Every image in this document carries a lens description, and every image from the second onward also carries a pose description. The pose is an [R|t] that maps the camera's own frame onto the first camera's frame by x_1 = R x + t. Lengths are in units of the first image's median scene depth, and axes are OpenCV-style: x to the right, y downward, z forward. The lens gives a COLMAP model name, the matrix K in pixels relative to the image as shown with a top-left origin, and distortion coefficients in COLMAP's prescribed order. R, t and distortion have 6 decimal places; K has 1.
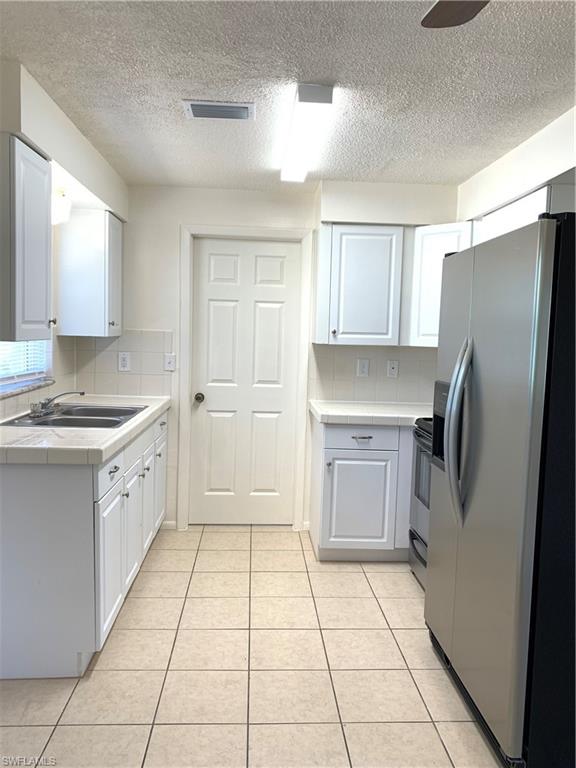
lens RADIAL K [[584.5, 0, 283.8], [0, 584.5, 381.5], [0, 0, 1]] dist [0.059636, -0.062433]
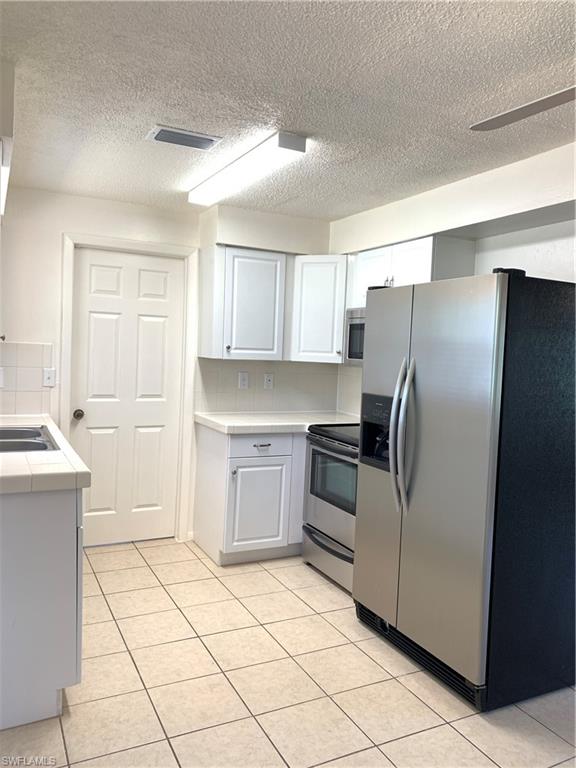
lens RADIAL K [[584.5, 0, 283.8], [0, 584.5, 381.5], [0, 0, 1]] dist [0.059636, -0.062433]
pose [[0.916258, -0.013161, 0.400373, -0.259810], [0.018878, 0.999768, -0.010339, -0.011086], [-0.400144, 0.017032, 0.916294, -0.011903]]
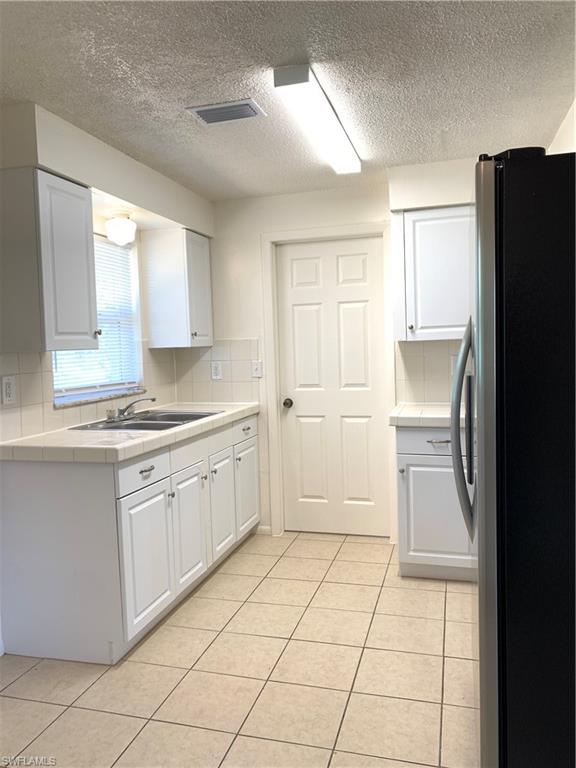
lens RADIAL K [[584.5, 0, 283.8], [0, 584.5, 381.5], [0, 0, 1]] dist [0.059636, -0.062433]
pose [[0.942785, -0.037903, -0.331241, 0.210847], [0.030303, 0.999146, -0.028080, 0.021313], [0.332023, 0.016436, 0.943128, 0.065077]]
